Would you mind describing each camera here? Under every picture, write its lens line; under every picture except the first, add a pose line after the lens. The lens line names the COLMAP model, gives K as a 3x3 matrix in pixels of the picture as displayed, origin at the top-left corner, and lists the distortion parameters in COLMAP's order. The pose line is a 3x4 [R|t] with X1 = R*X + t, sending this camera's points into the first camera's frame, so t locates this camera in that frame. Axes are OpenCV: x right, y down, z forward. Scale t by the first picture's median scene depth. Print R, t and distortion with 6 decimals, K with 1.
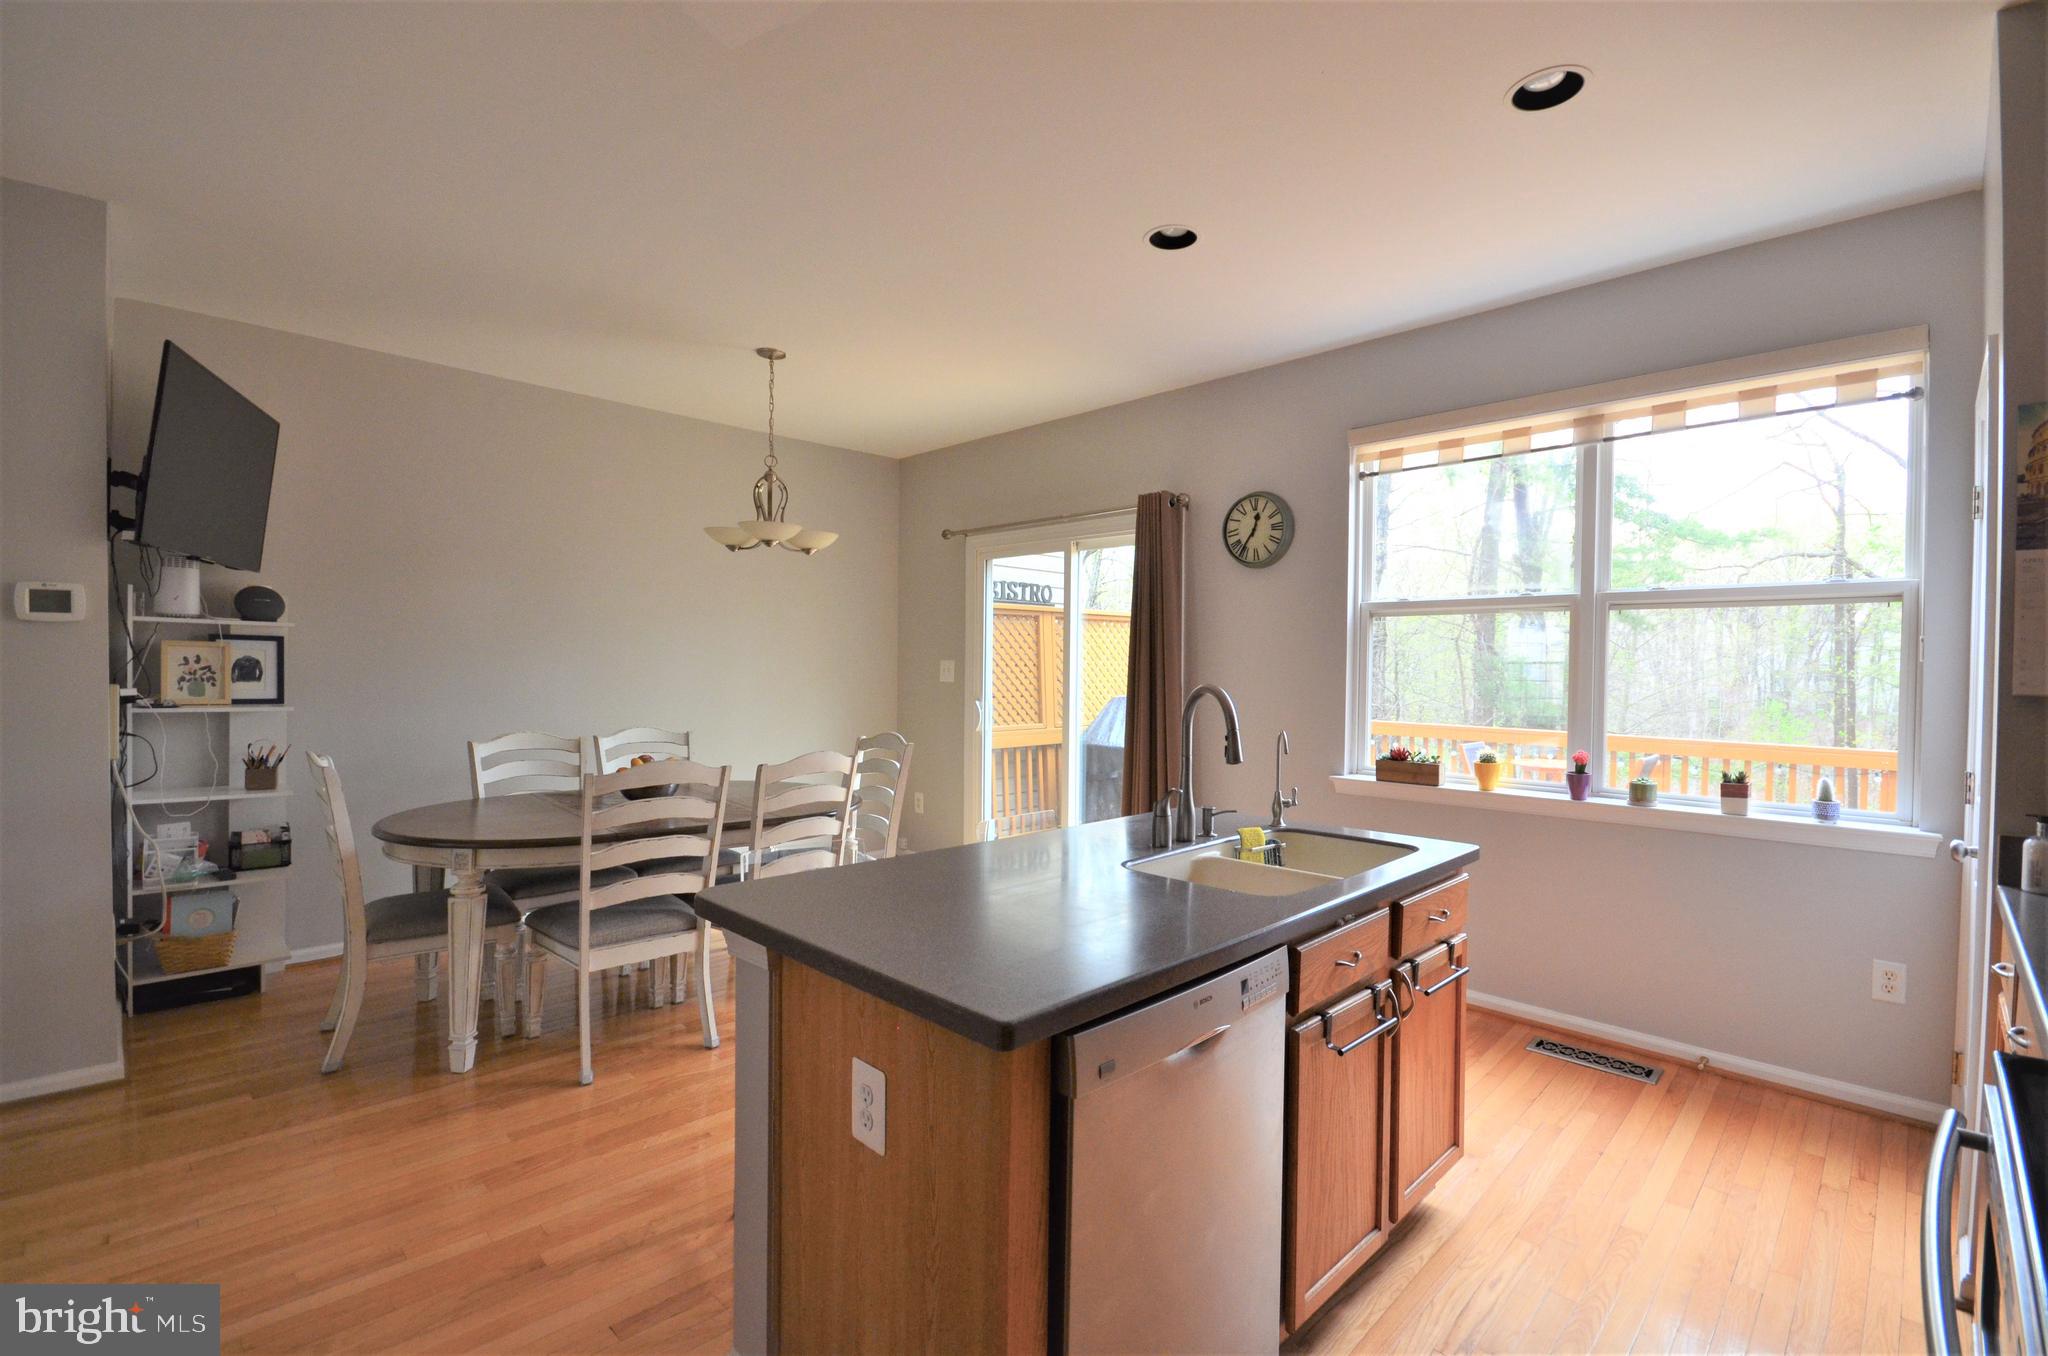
lens RADIAL K [[888.5, 0, 1041.2], [0, 888.5, 673.7], [0, 0, 1]] dist [-0.001600, 0.000475]
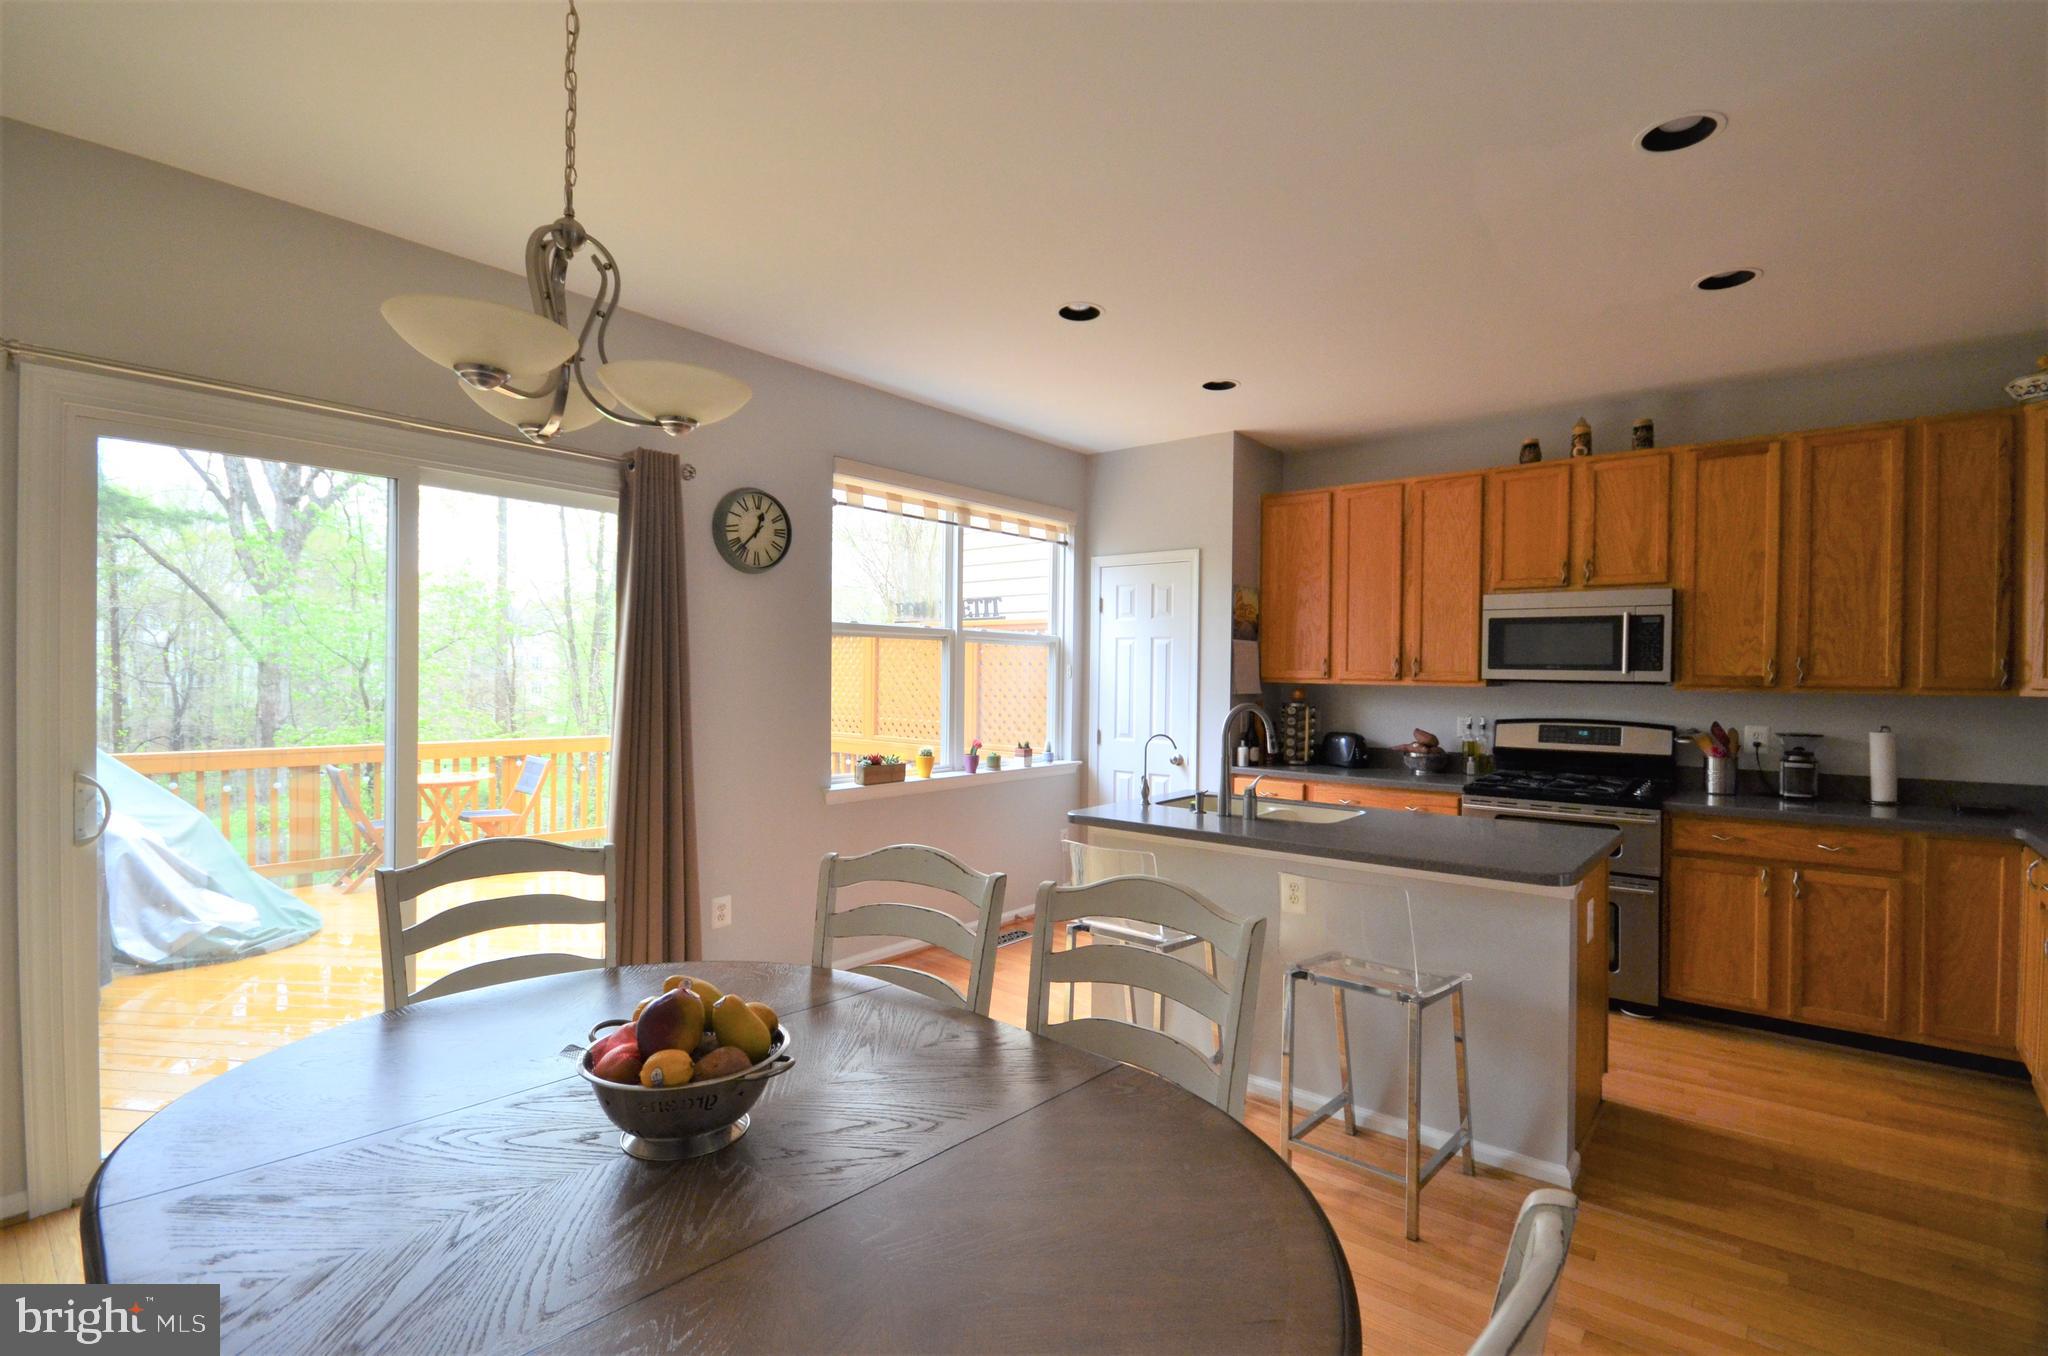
lens RADIAL K [[918.5, 0, 1042.3], [0, 918.5, 681.8], [0, 0, 1]] dist [-0.000864, -0.006657]
pose [[-0.084829, -0.019259, 0.996209, -0.804525], [-0.001078, 0.999814, 0.019237, -0.032367], [-0.996395, 0.000558, -0.084834, 0.905881]]
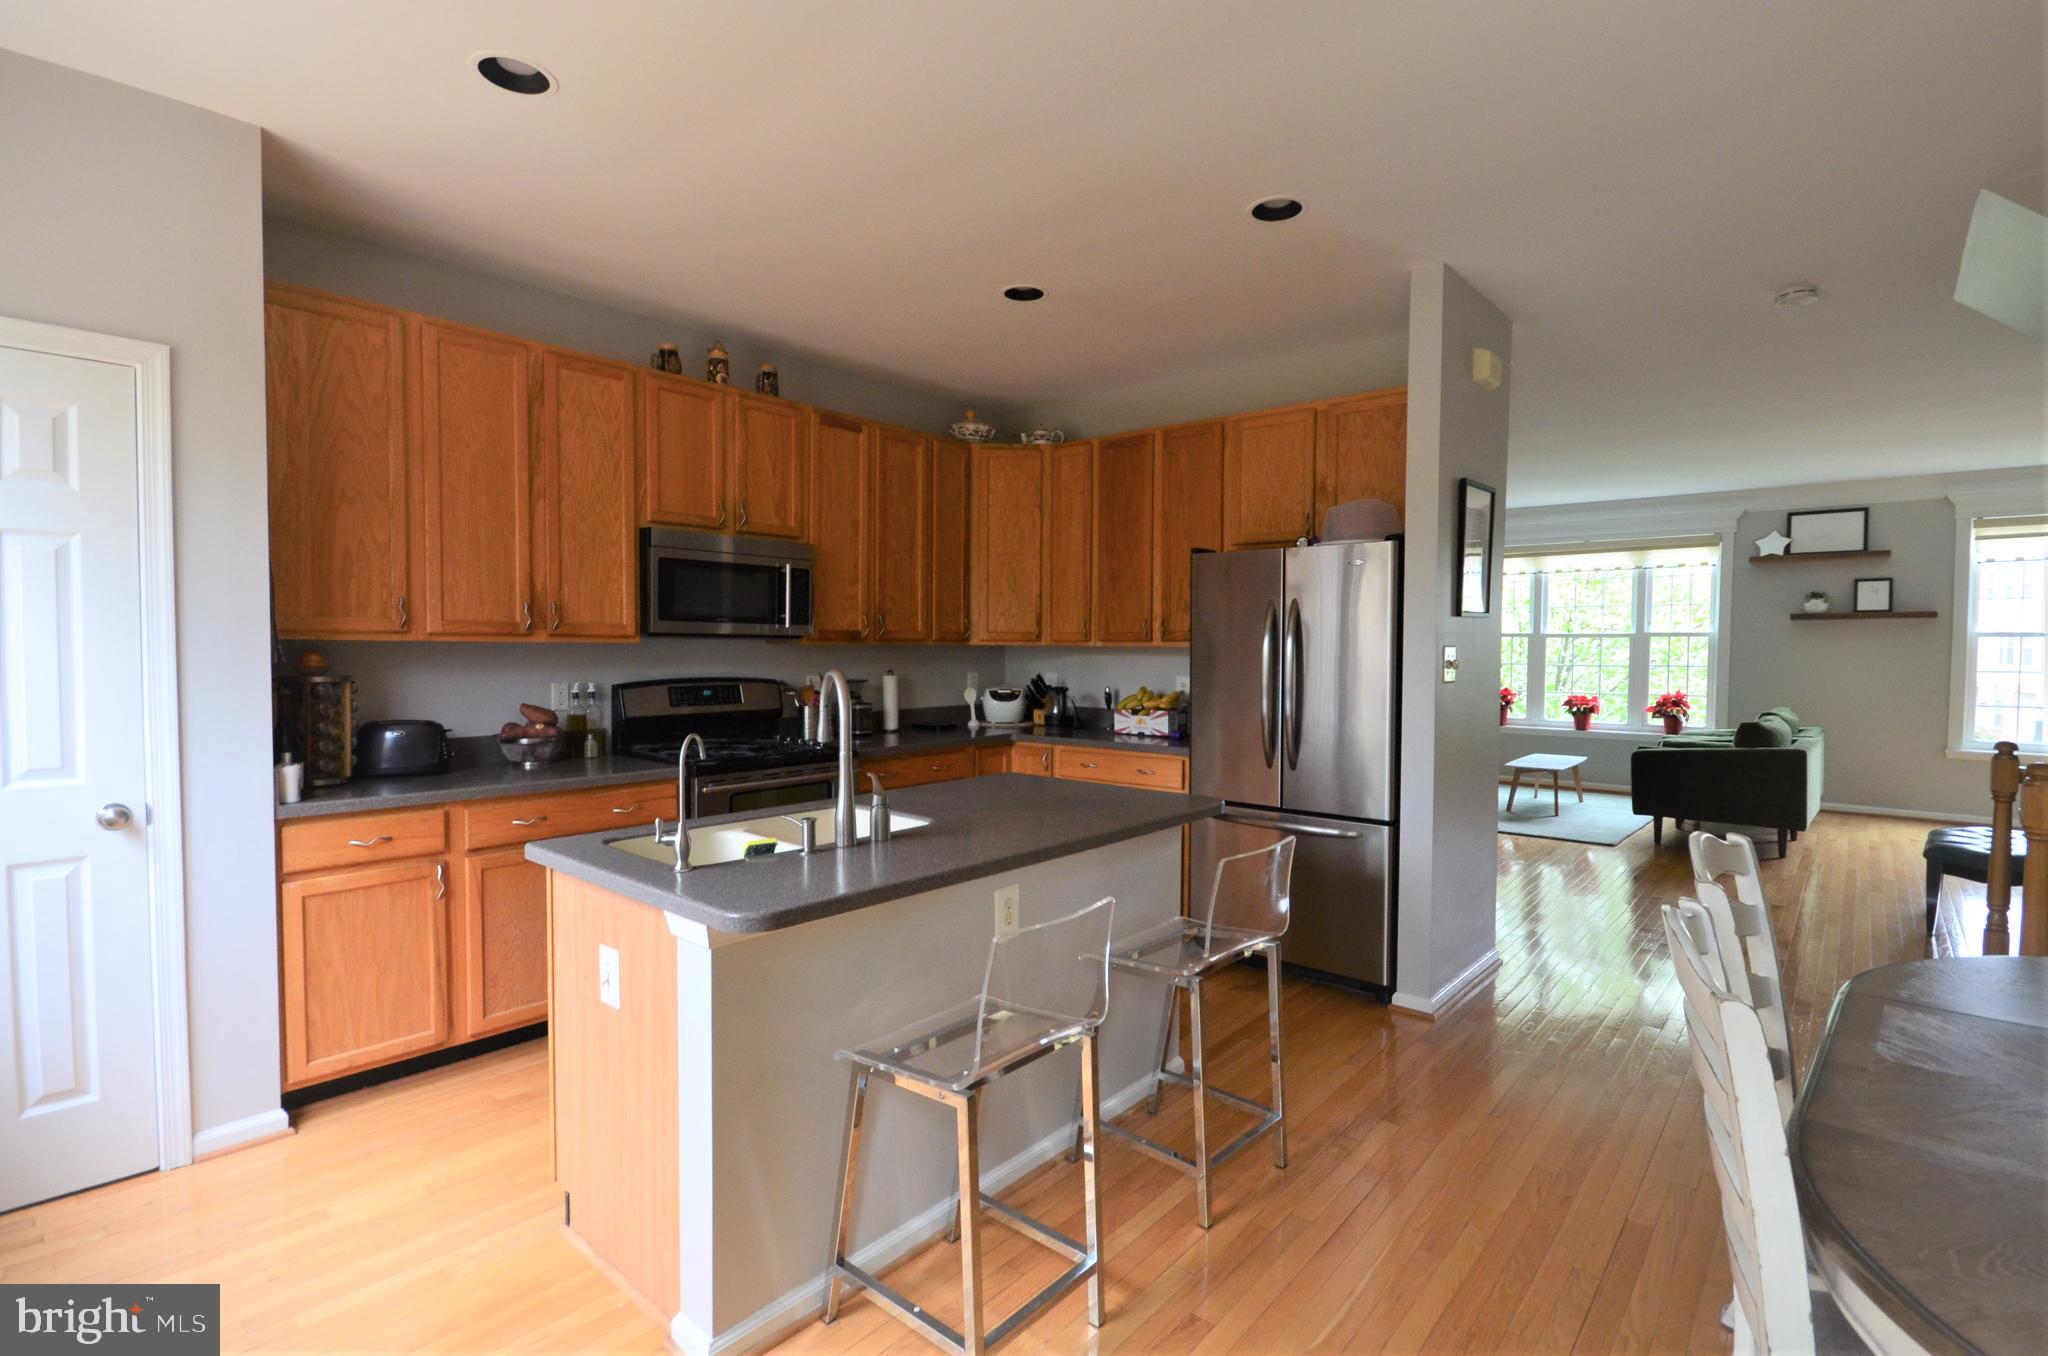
lens RADIAL K [[948.5, 0, 1012.3], [0, 948.5, 684.3], [0, 0, 1]] dist [-0.006016, -0.005700]
pose [[-0.998548, -0.012319, -0.052439, 0.034422], [-0.015078, 0.998505, 0.052540, -0.017517], [0.051713, 0.053254, -0.997241, 1.242347]]
